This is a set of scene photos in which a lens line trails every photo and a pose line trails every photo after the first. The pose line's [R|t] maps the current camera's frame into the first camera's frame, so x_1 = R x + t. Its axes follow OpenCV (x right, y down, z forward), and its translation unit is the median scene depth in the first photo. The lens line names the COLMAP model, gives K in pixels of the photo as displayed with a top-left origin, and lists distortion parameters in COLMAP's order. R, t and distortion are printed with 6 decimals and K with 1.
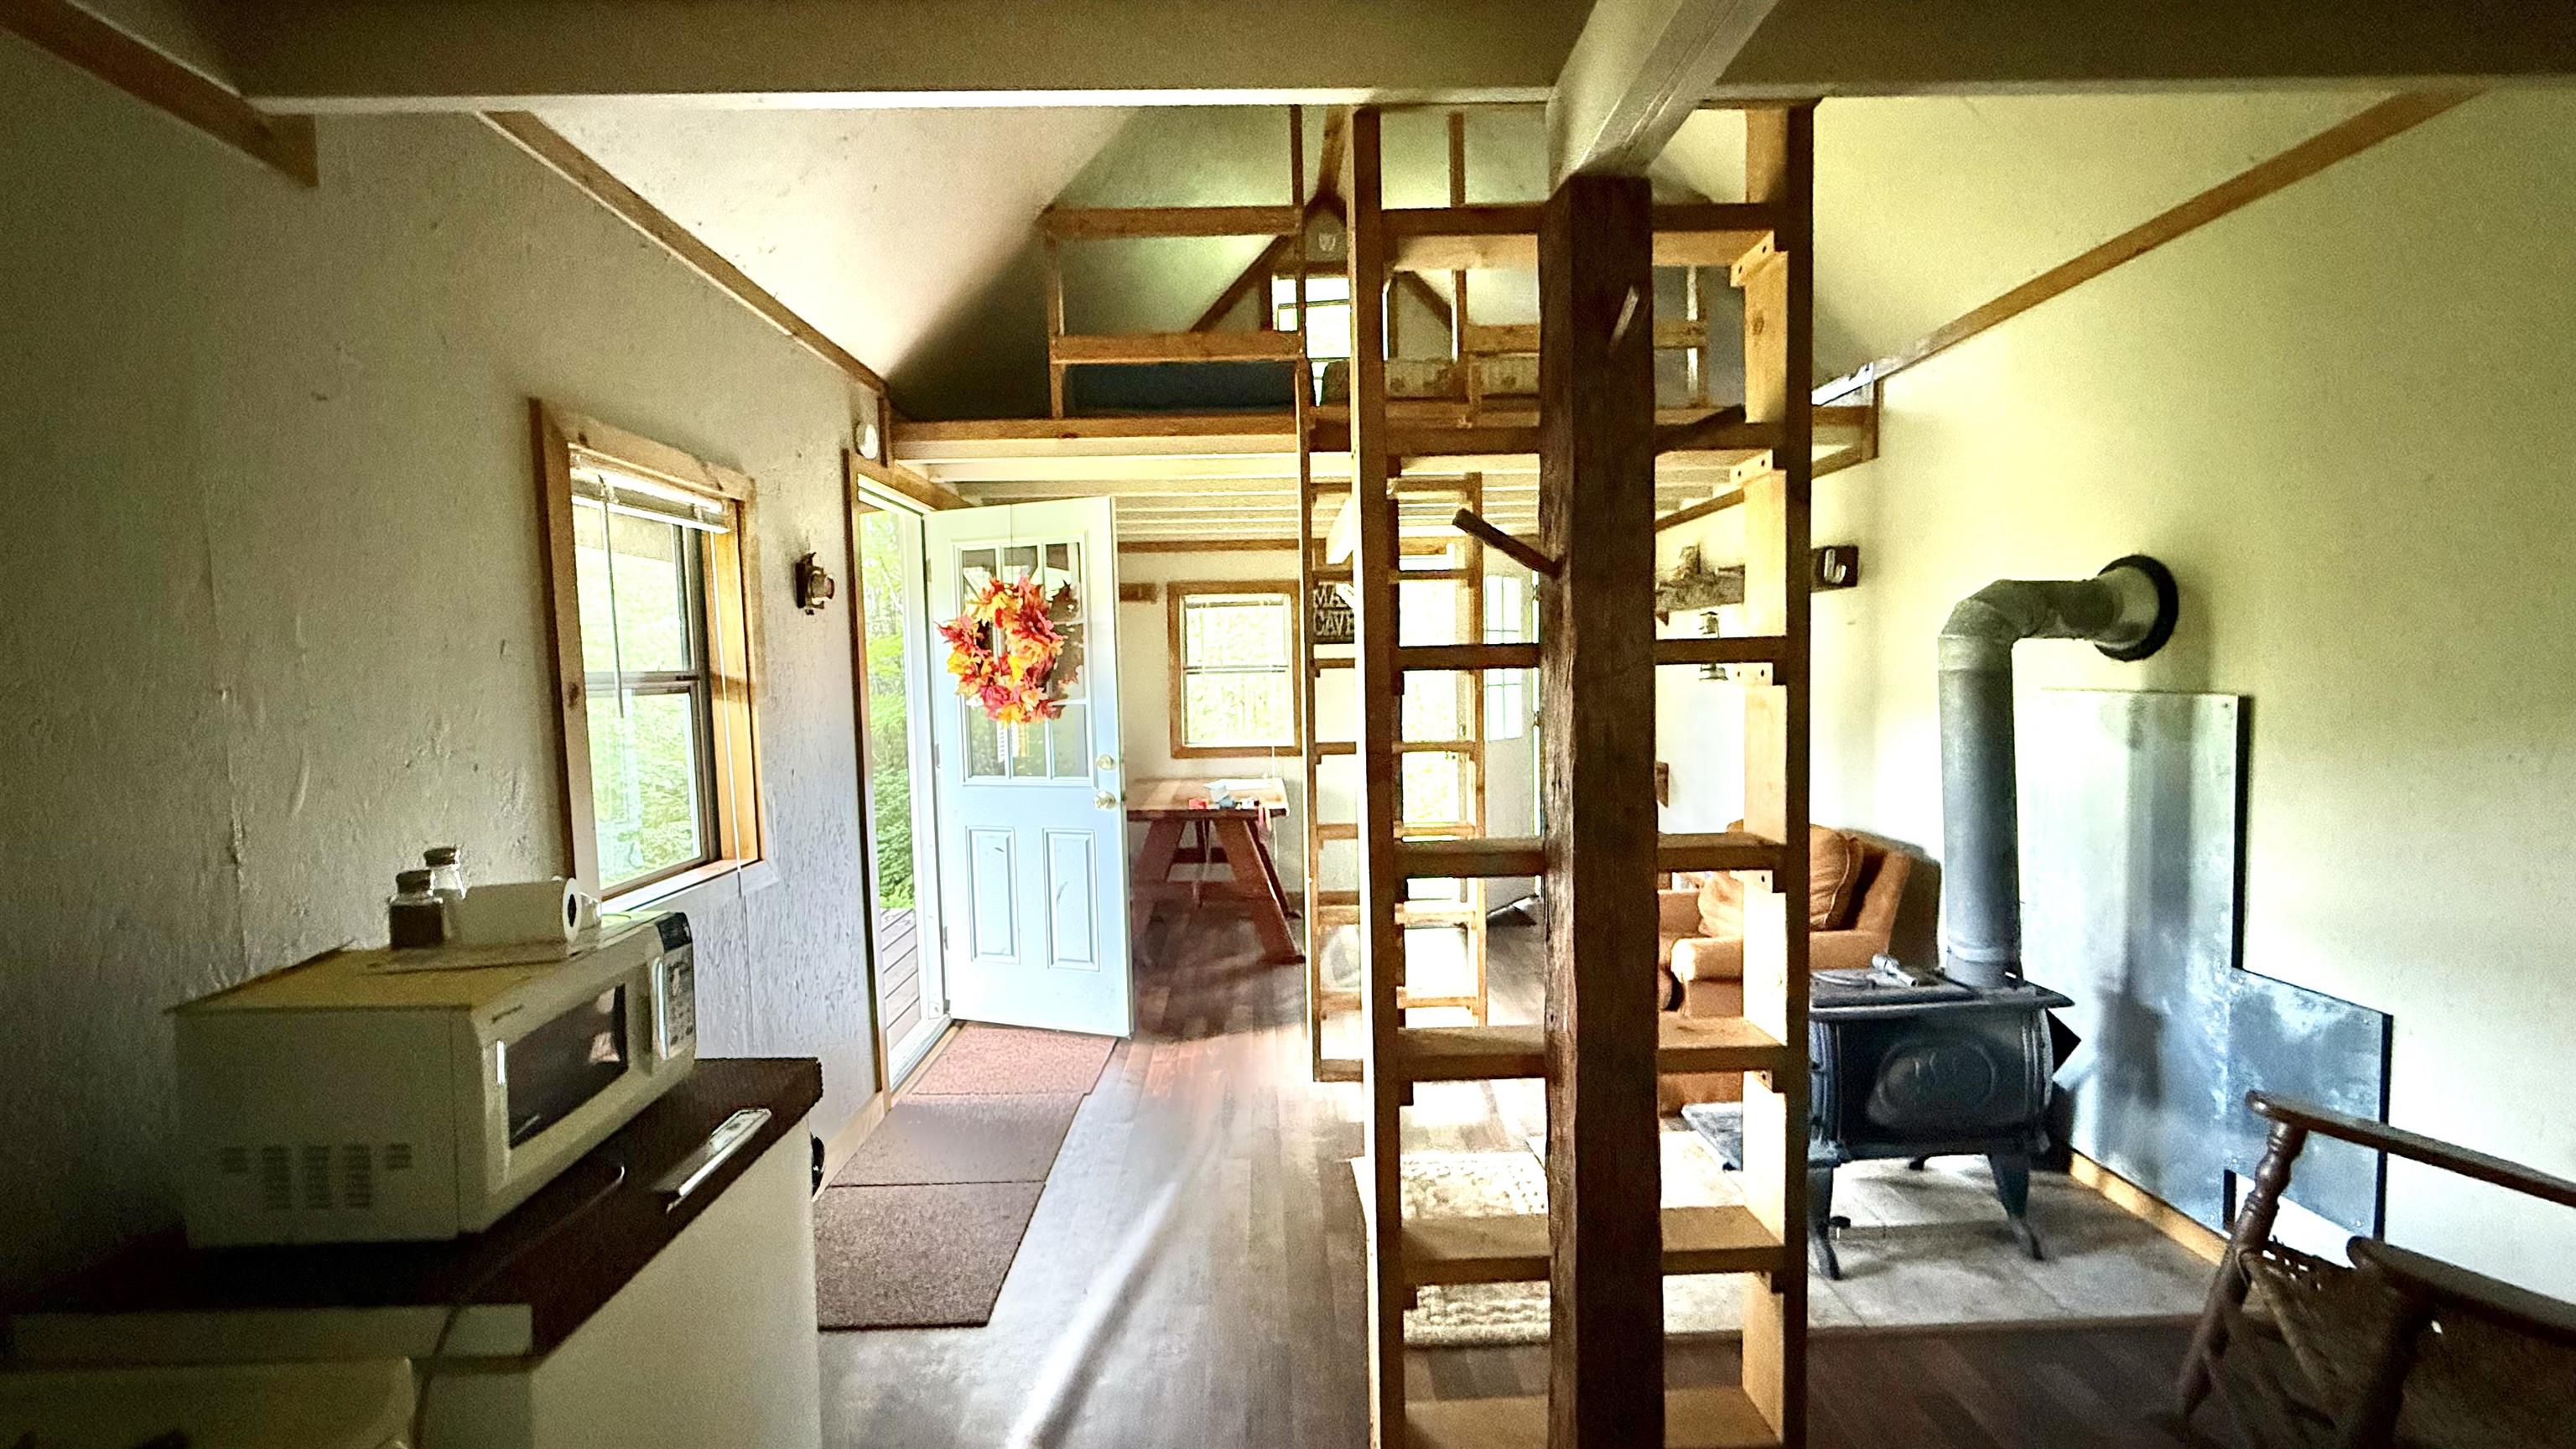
lens RADIAL K [[1031.4, 0, 1280.3], [0, 1031.4, 721.9], [0, 0, 1]] dist [-0.000260, 0.000279]
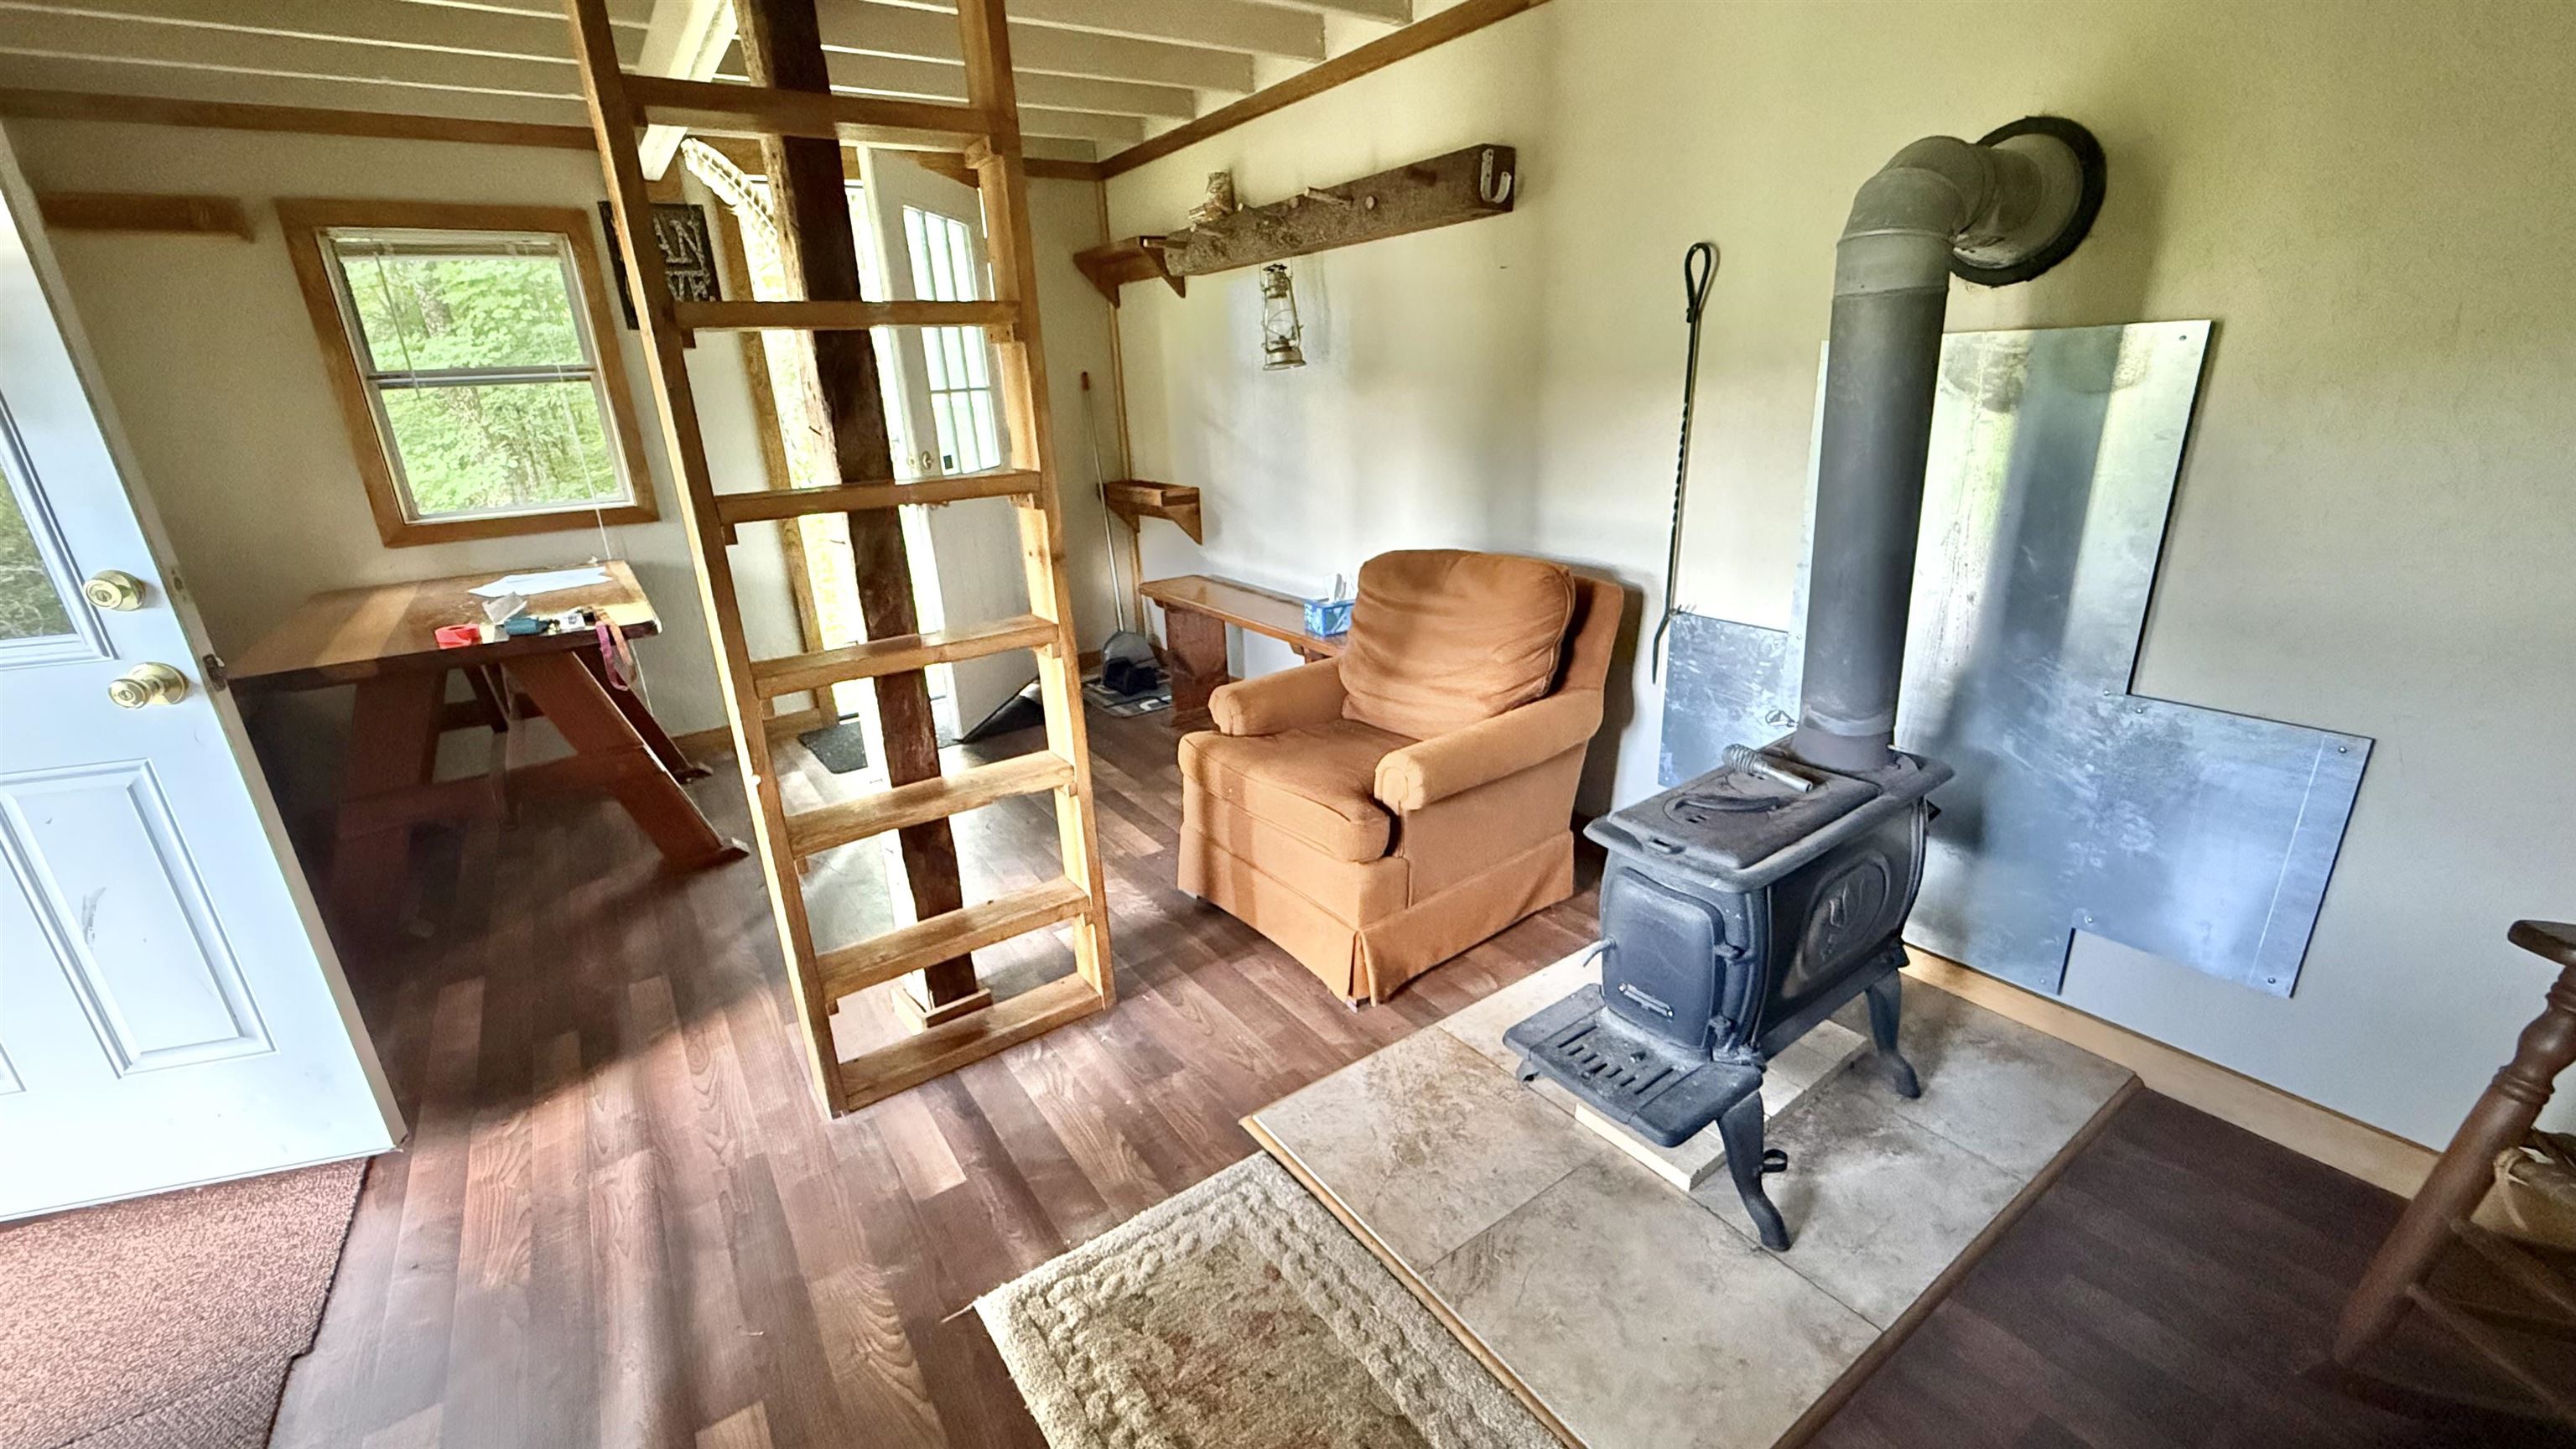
lens RADIAL K [[1031.4, 0, 1280.3], [0, 1031.4, 721.9], [0, 0, 1]] dist [-0.000260, 0.000279]
pose [[0.836076, -0.194120, 0.513122, -0.009614], [0.057991, 0.961338, 0.269195, 0.006421], [-0.545540, -0.195311, 0.815009, 0.419561]]
